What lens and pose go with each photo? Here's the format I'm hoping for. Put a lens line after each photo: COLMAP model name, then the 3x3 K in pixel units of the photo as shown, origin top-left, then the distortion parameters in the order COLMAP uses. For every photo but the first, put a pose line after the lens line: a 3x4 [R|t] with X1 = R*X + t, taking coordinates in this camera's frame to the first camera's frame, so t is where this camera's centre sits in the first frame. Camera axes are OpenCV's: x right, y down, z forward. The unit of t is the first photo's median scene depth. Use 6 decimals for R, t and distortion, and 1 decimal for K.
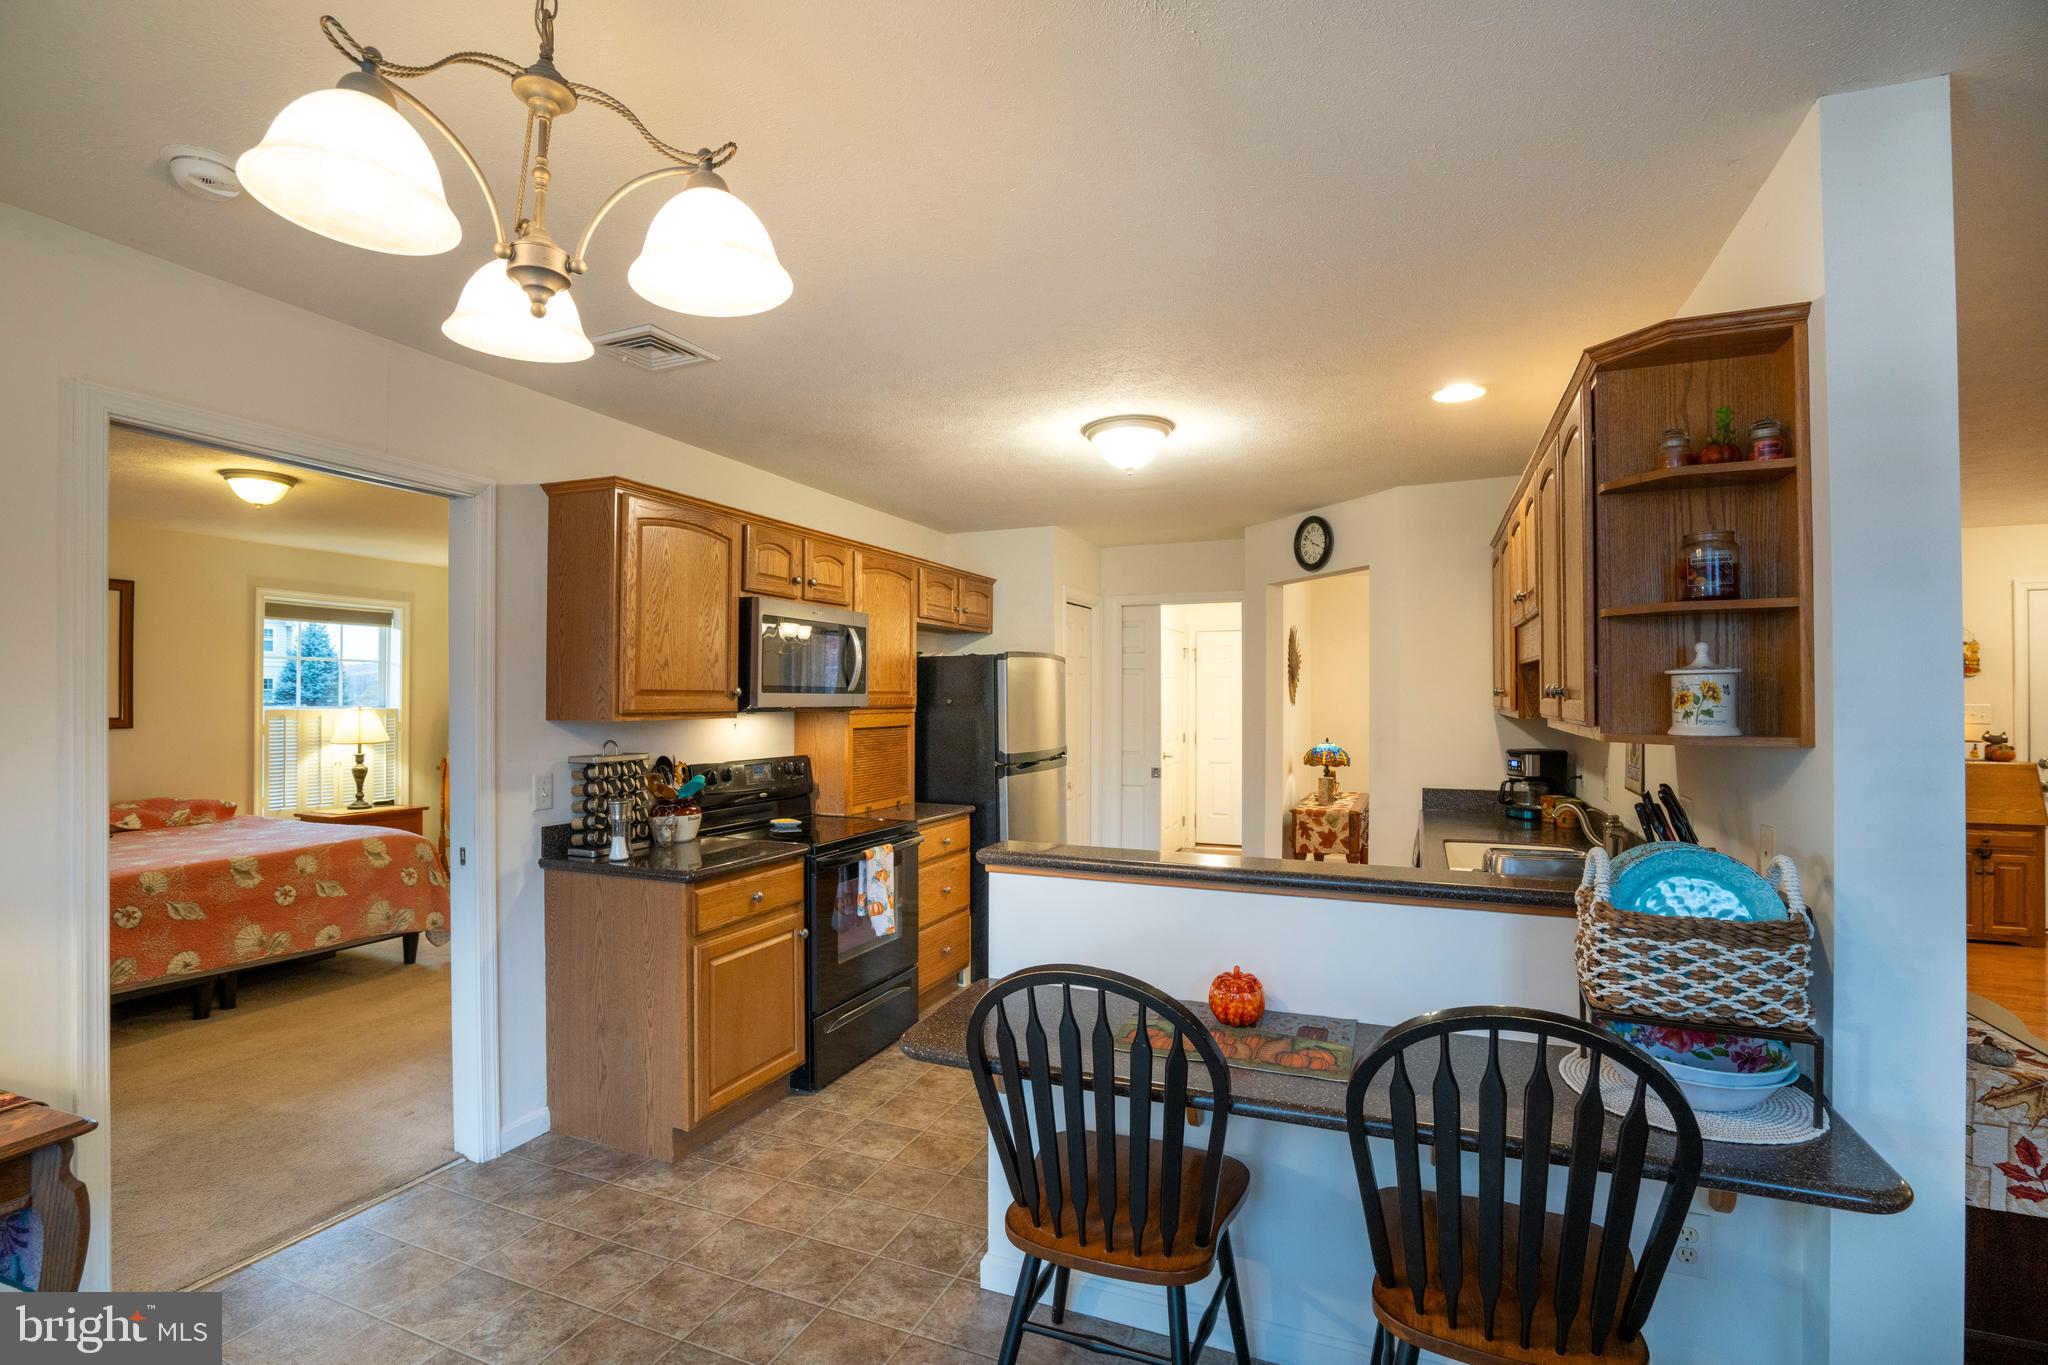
lens RADIAL K [[948.2, 0, 1020.8], [0, 948.2, 689.3], [0, 0, 1]] dist [-0.064210, 0.025013]
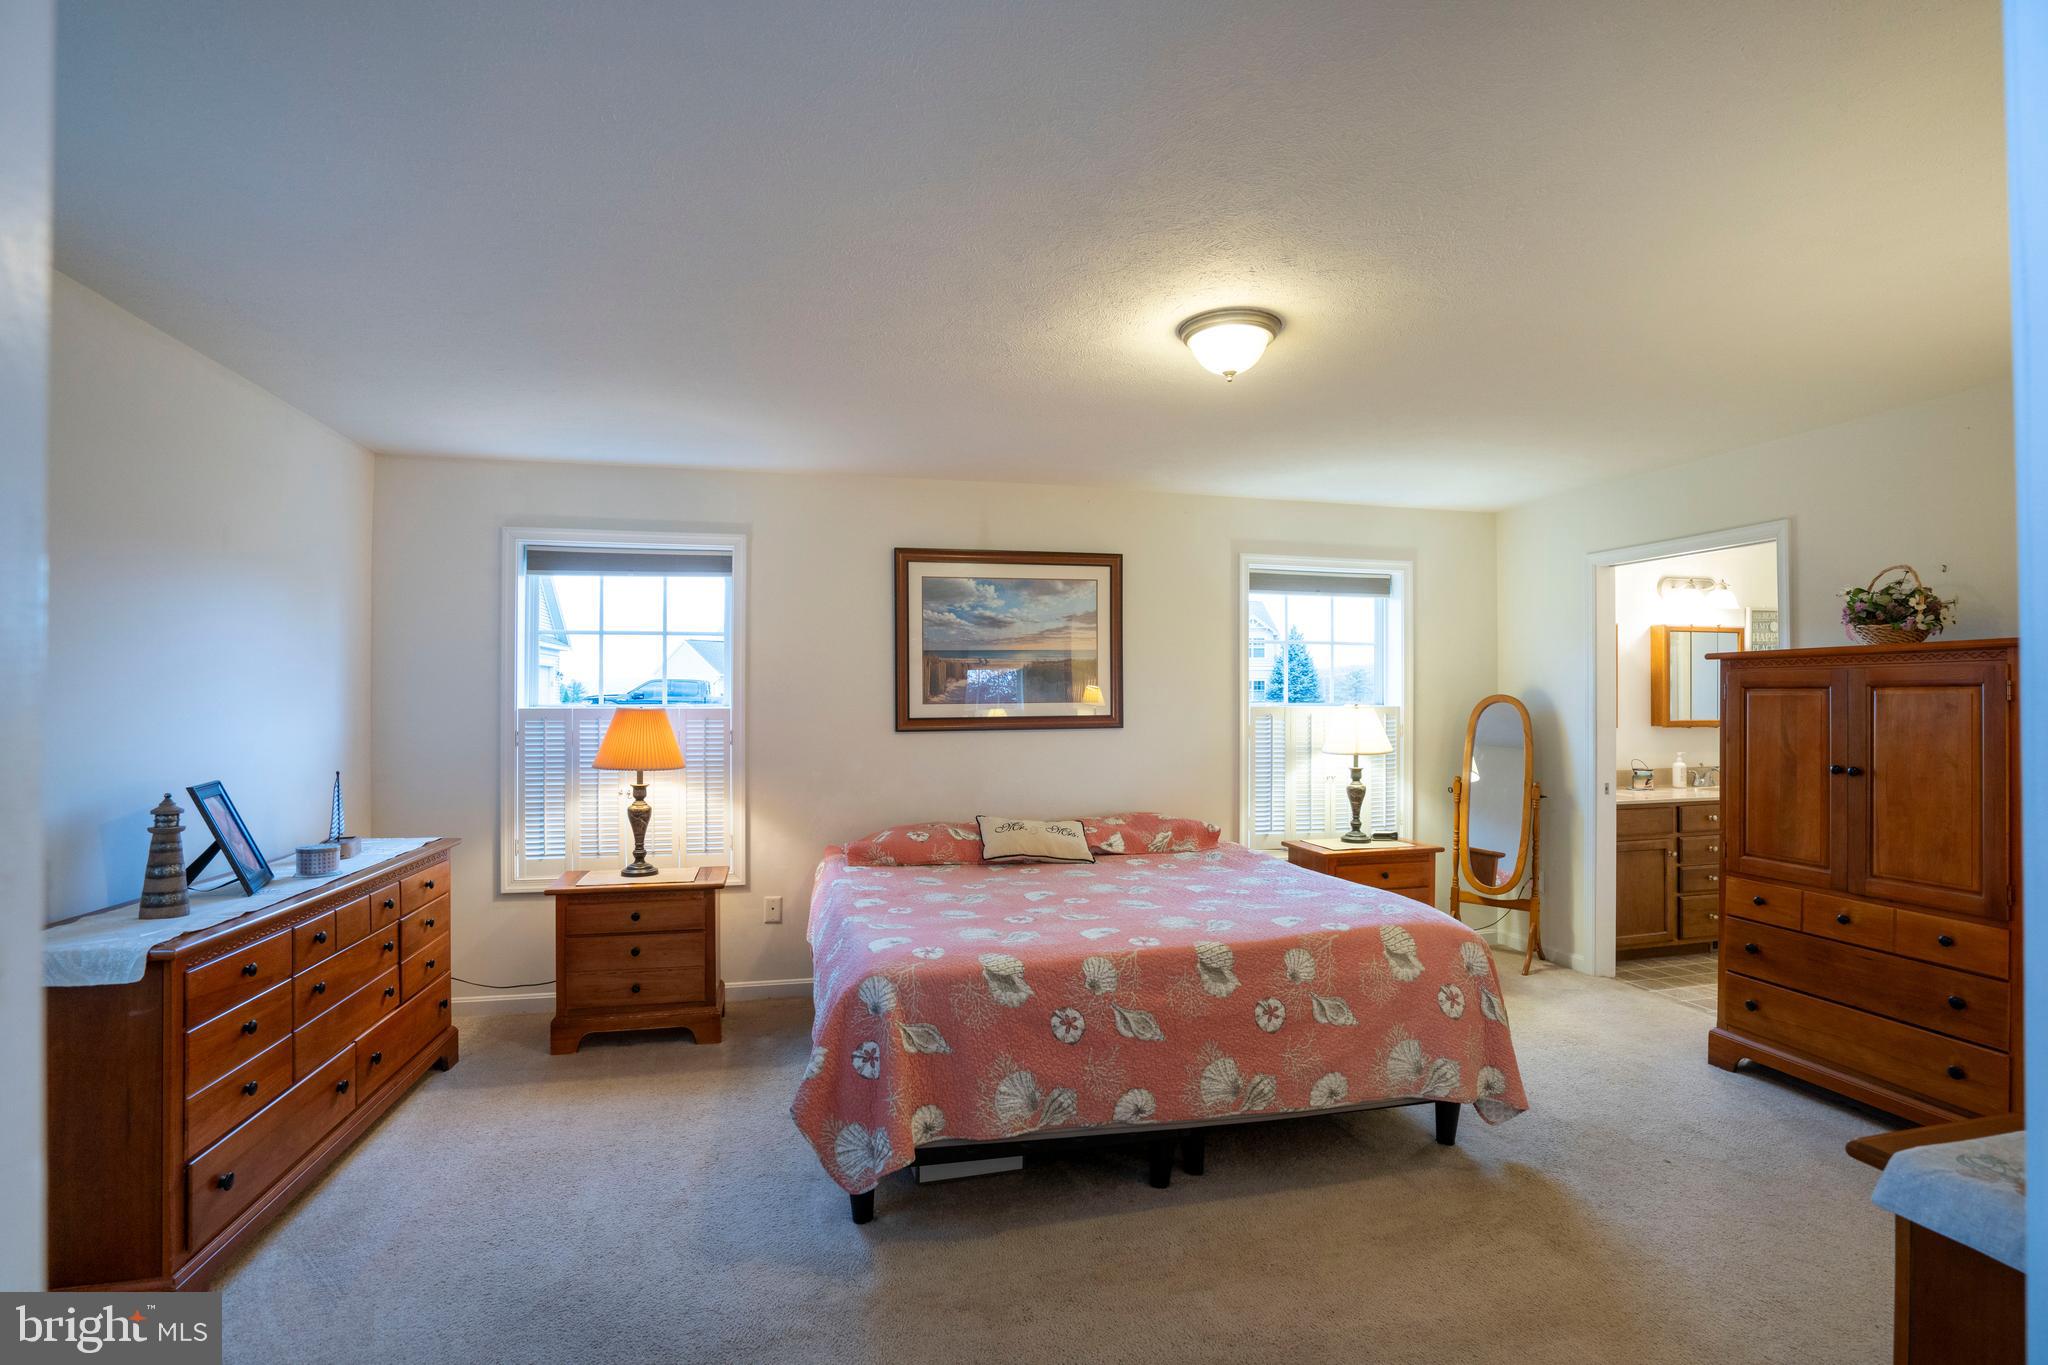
lens RADIAL K [[948.2, 0, 1020.8], [0, 948.2, 689.3], [0, 0, 1]] dist [-0.064210, 0.025013]
pose [[0.592645, -0.006784, -0.805435, -0.440989], [0.007350, 0.999968, -0.003014, 0.011951], [0.805430, -0.004134, 0.592676, 0.554078]]
